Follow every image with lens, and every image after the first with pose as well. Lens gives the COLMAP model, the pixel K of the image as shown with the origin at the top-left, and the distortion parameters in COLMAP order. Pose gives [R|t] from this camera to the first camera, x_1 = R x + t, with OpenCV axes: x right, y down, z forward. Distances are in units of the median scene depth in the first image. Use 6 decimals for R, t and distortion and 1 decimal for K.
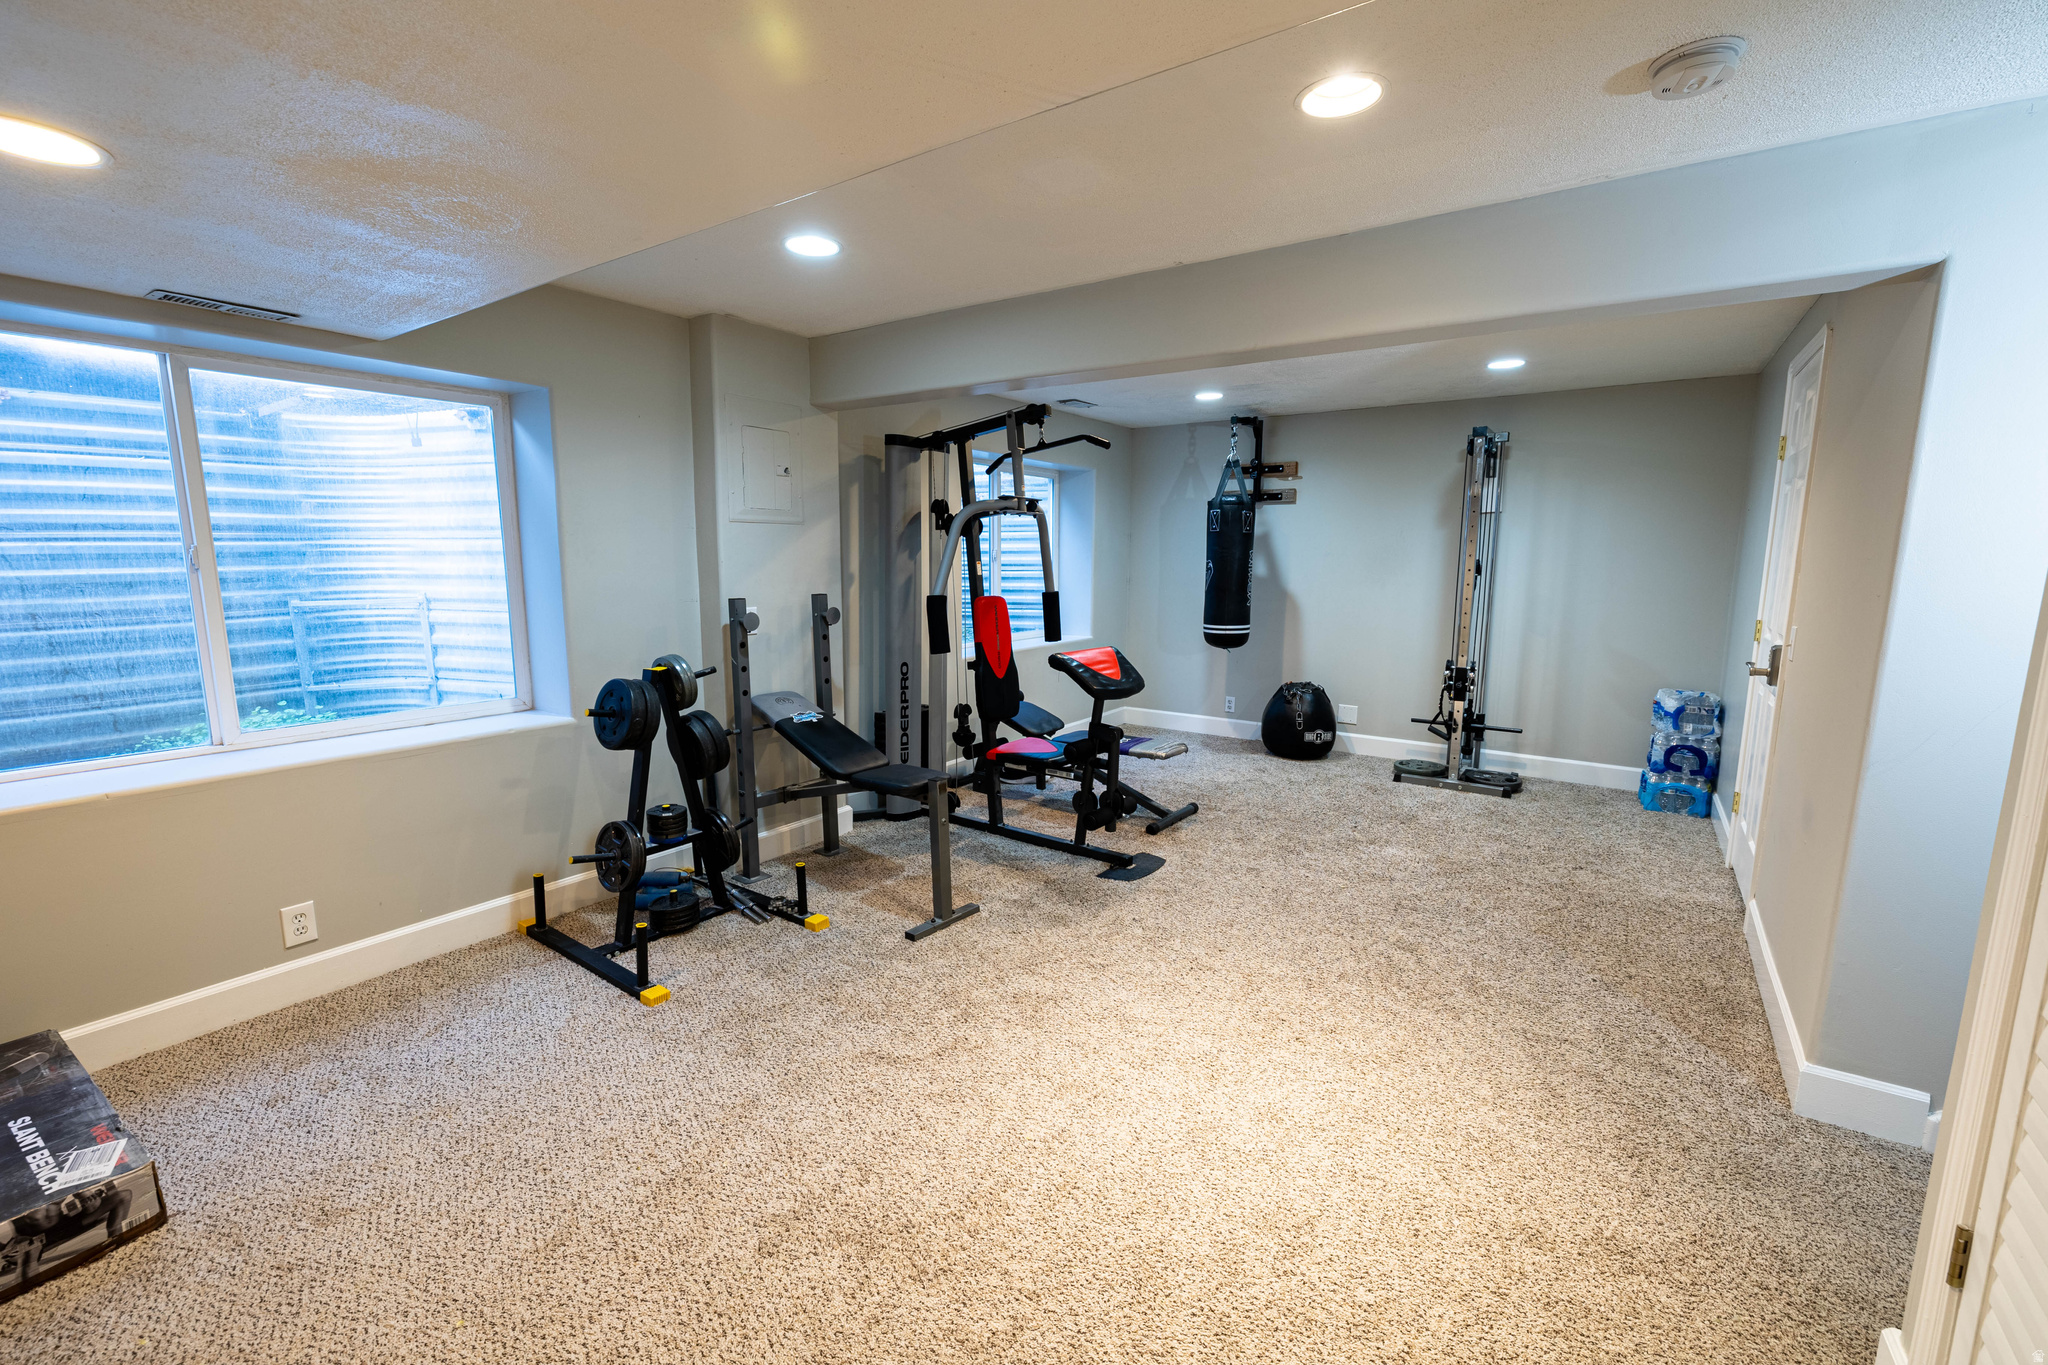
lens RADIAL K [[867.1, 0, 1032.5], [0, 867.1, 677.2], [0, 0, 1]] dist [-0.005034, 0.000633]
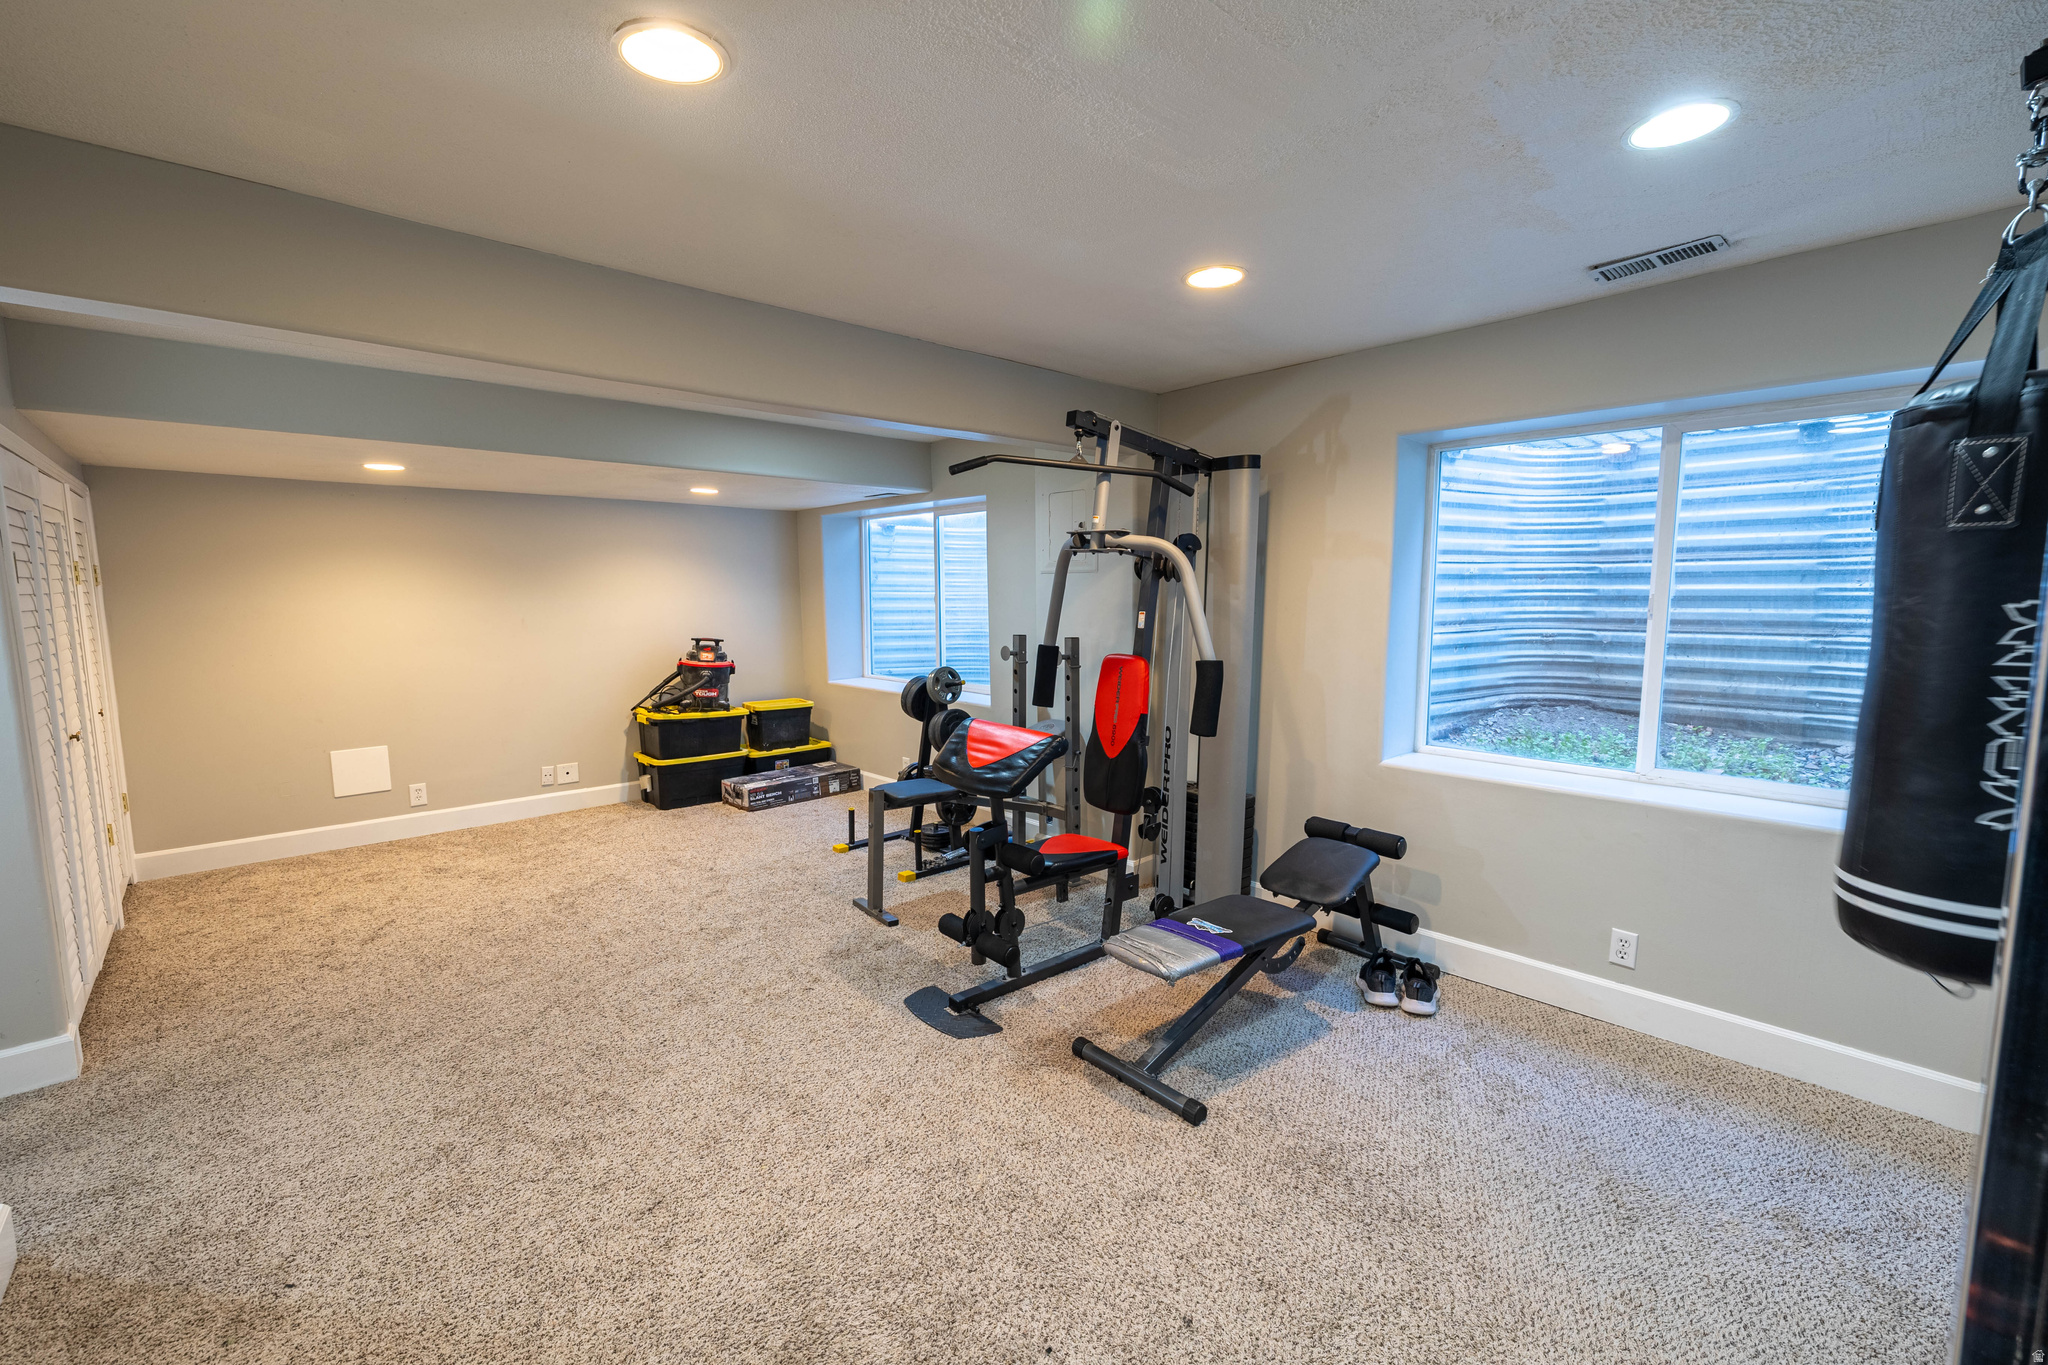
lens RADIAL K [[867.1, 0, 1034.6], [0, 867.1, 689.7], [0, 0, 1]] dist [-0.005034, 0.000633]
pose [[-0.207406, 0.110231, -0.972025, 0.782357], [-0.153144, 0.977721, 0.143554, -0.177118], [0.966193, 0.178634, -0.185904, 1.110065]]
